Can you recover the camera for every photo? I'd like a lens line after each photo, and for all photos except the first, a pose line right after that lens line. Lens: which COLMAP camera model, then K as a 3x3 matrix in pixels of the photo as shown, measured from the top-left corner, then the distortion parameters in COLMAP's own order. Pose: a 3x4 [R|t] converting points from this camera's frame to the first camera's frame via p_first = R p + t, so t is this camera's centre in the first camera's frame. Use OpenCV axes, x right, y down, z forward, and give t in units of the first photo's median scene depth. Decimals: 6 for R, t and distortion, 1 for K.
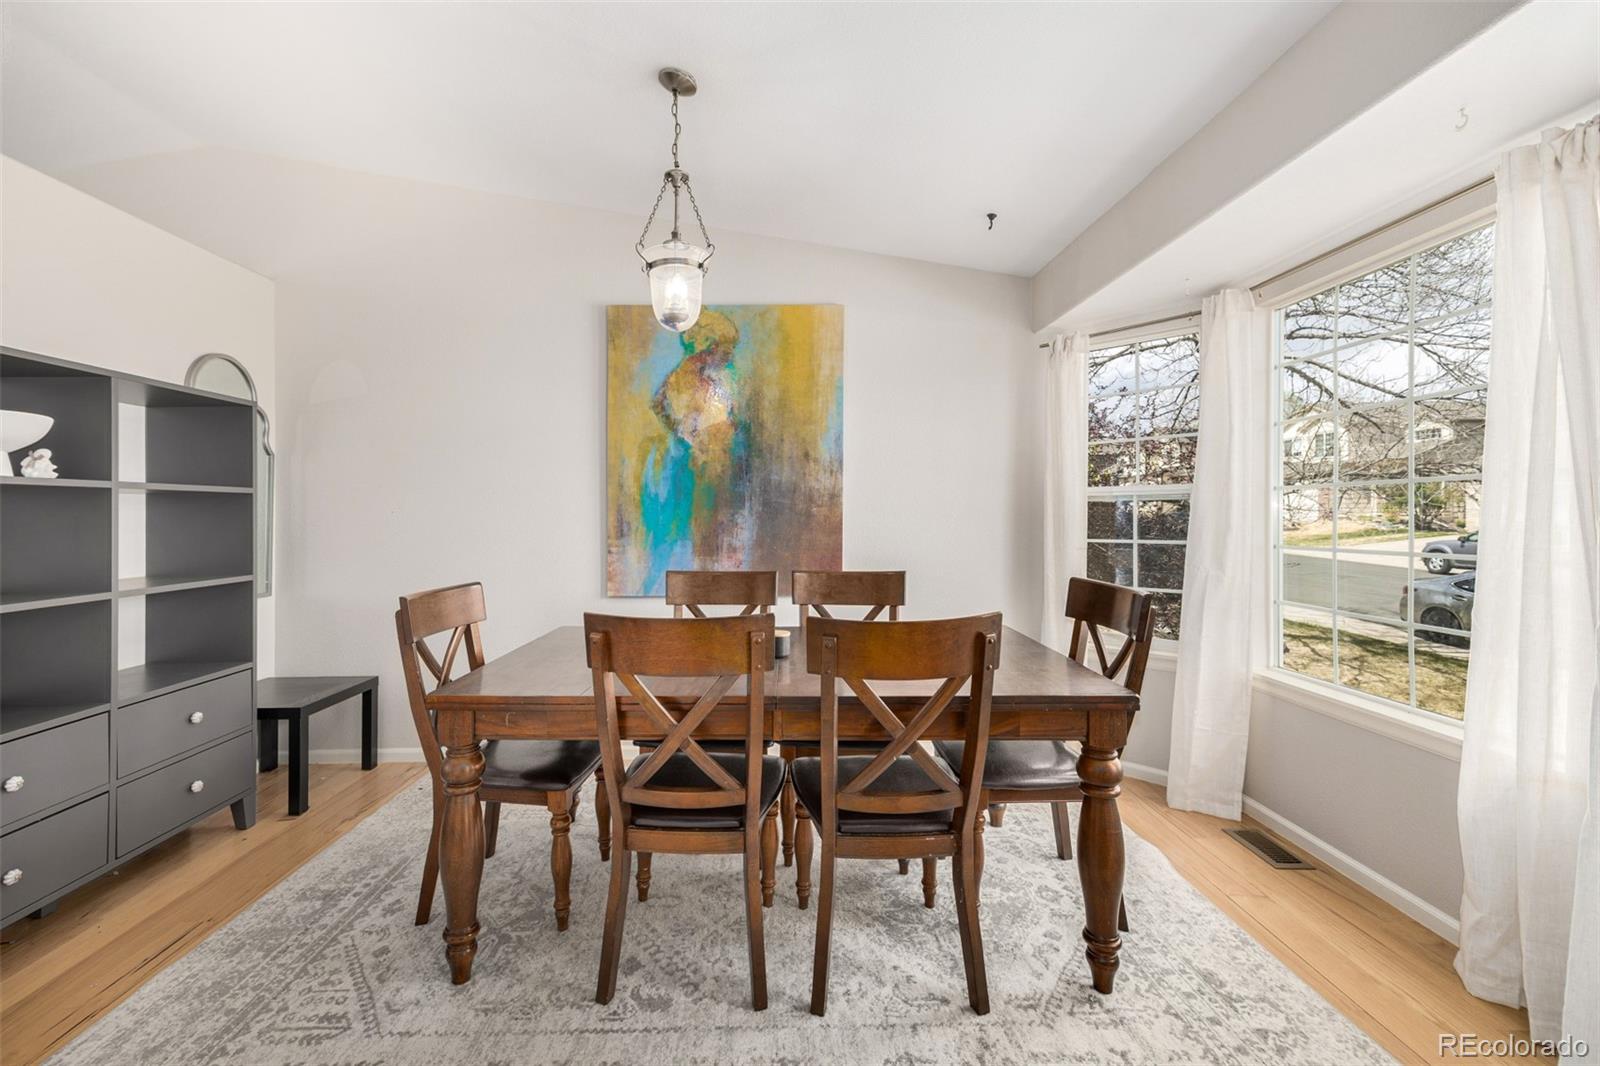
lens RADIAL K [[689.1, 0, 856.4], [0, 689.1, 512.6], [0, 0, 1]] dist [0.005008, 0.000171]
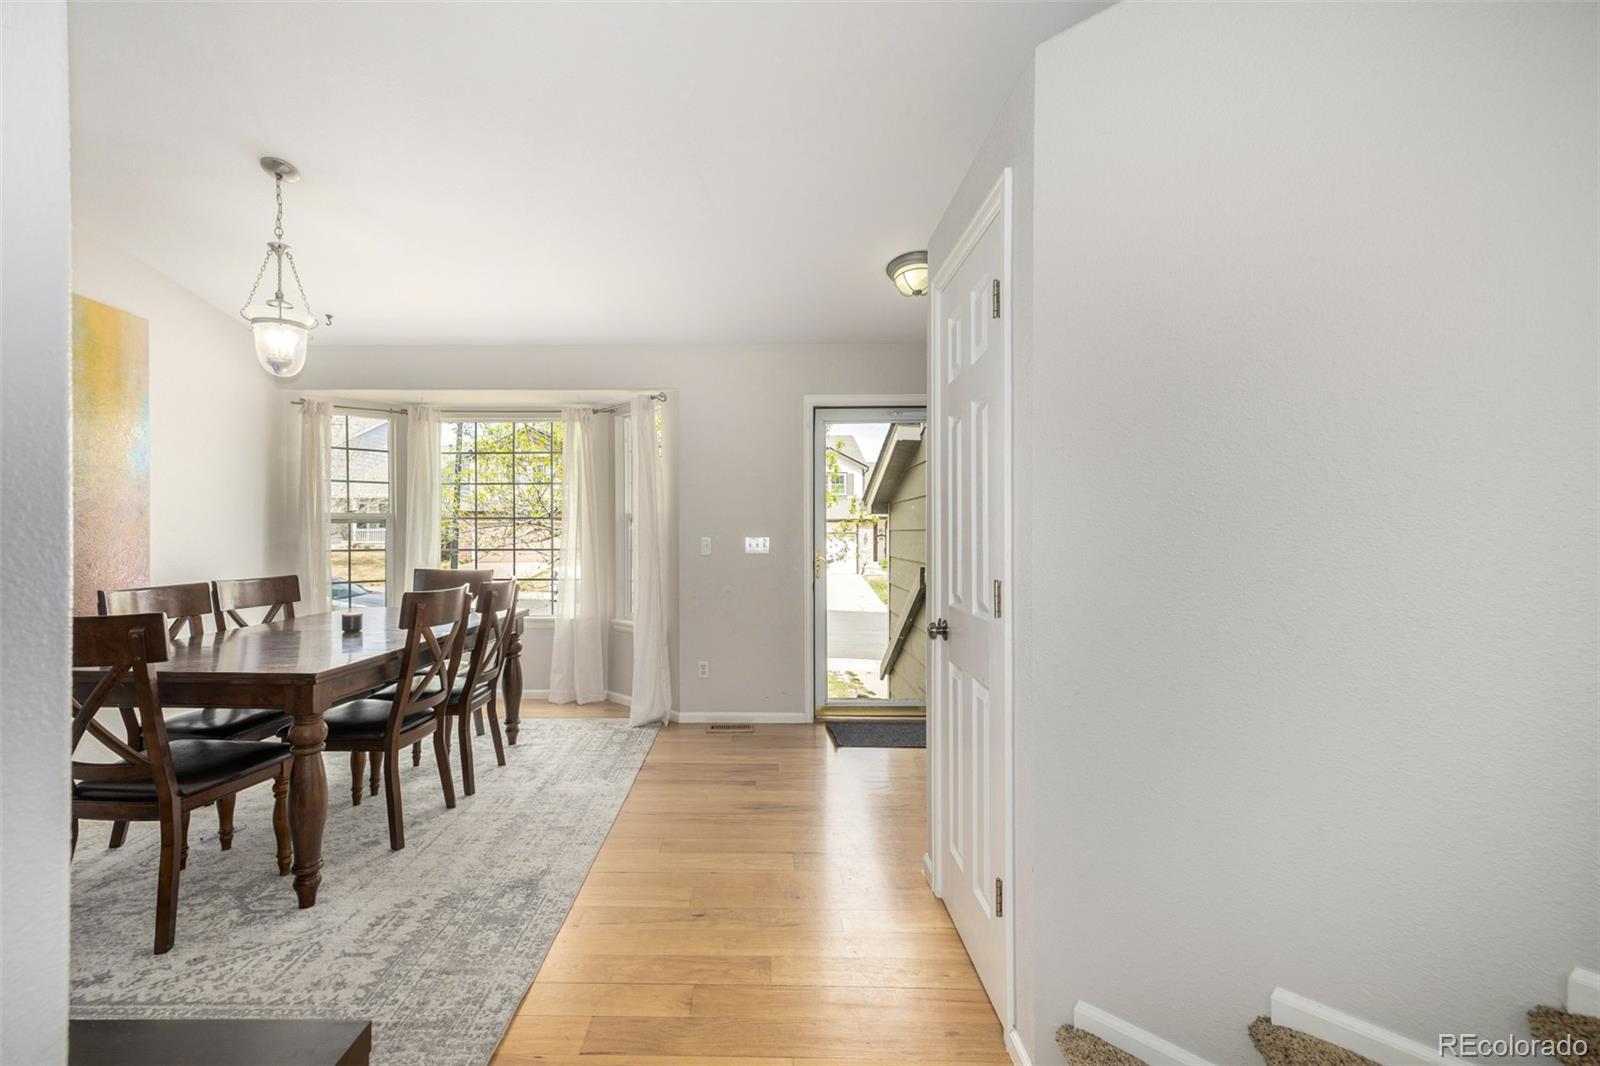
lens RADIAL K [[689.1, 0, 796.4], [0, 689.1, 533.4], [0, 0, 1]] dist [0.005008, 0.000171]
pose [[-0.057247, 0.006428, 0.998339, -1.075053], [-0.010709, 0.999918, -0.007052, 0.004243], [-0.998303, -0.011095, -0.057174, 0.116849]]
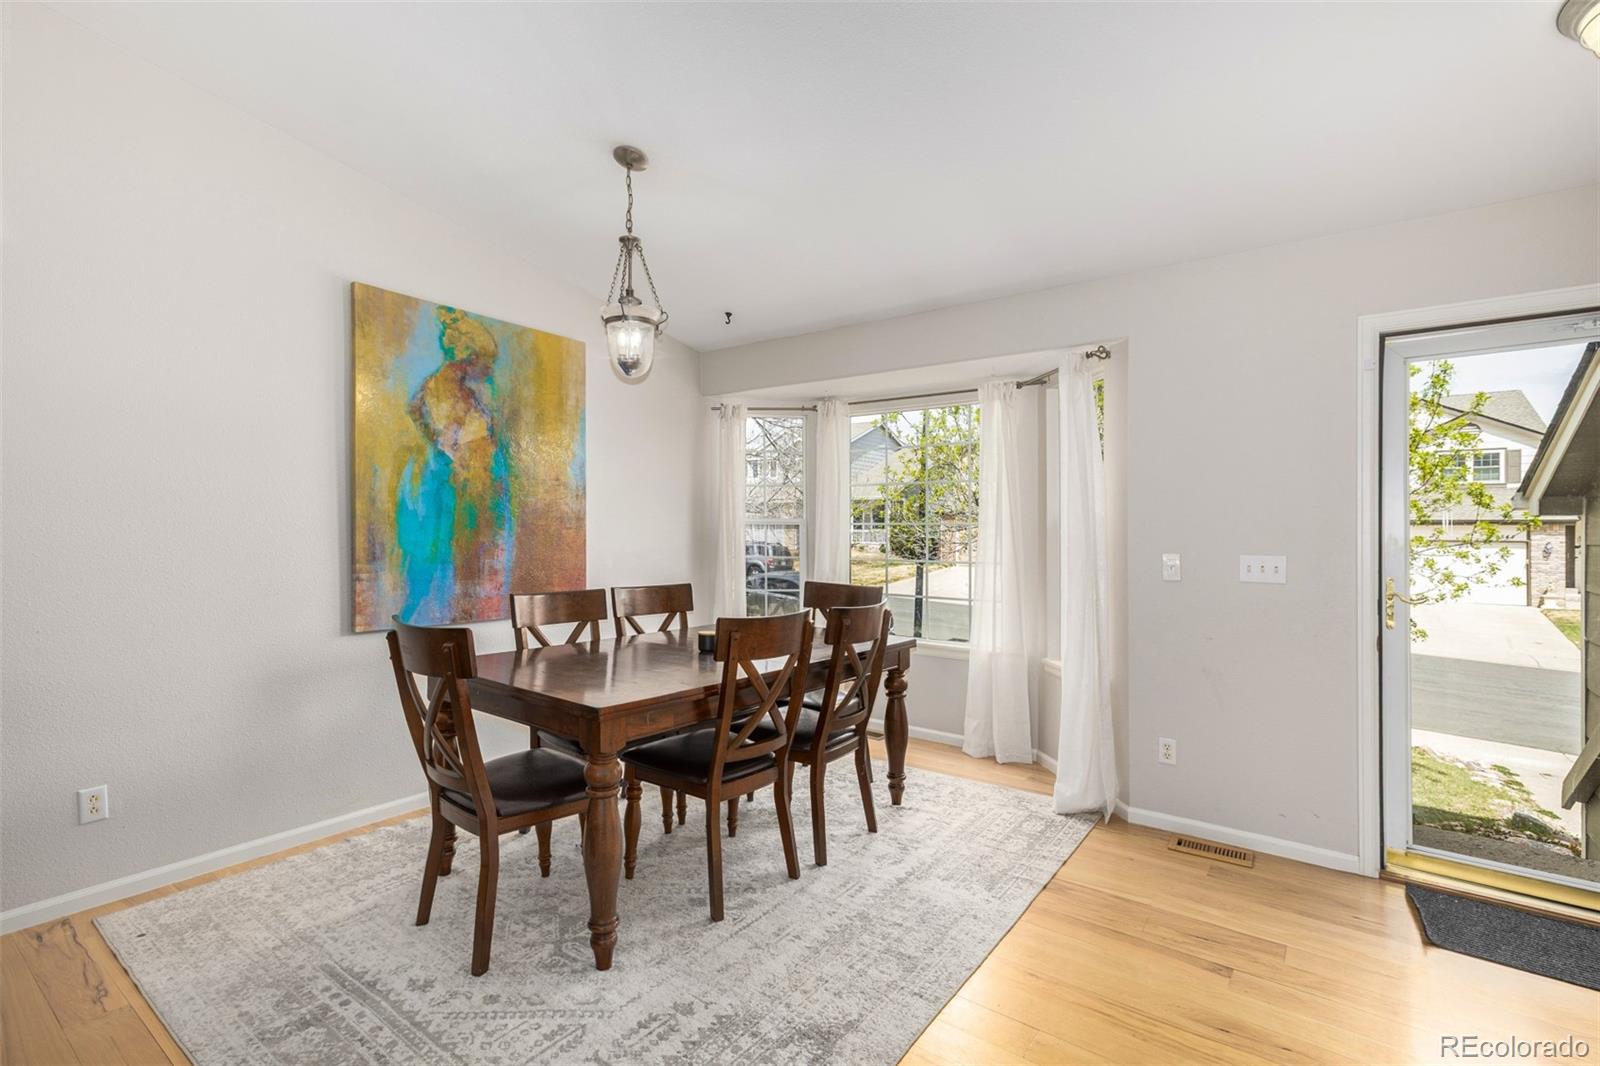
lens RADIAL K [[757.2, 0, 796.2], [0, 757.2, 525.8], [0, 0, 1]] dist [0.010783, 0.001775]
pose [[0.581930, 0.019404, 0.813007, -0.796088], [-0.025238, 0.999665, -0.005795, -0.015326], [-0.812847, -0.017146, 0.582225, 0.032831]]
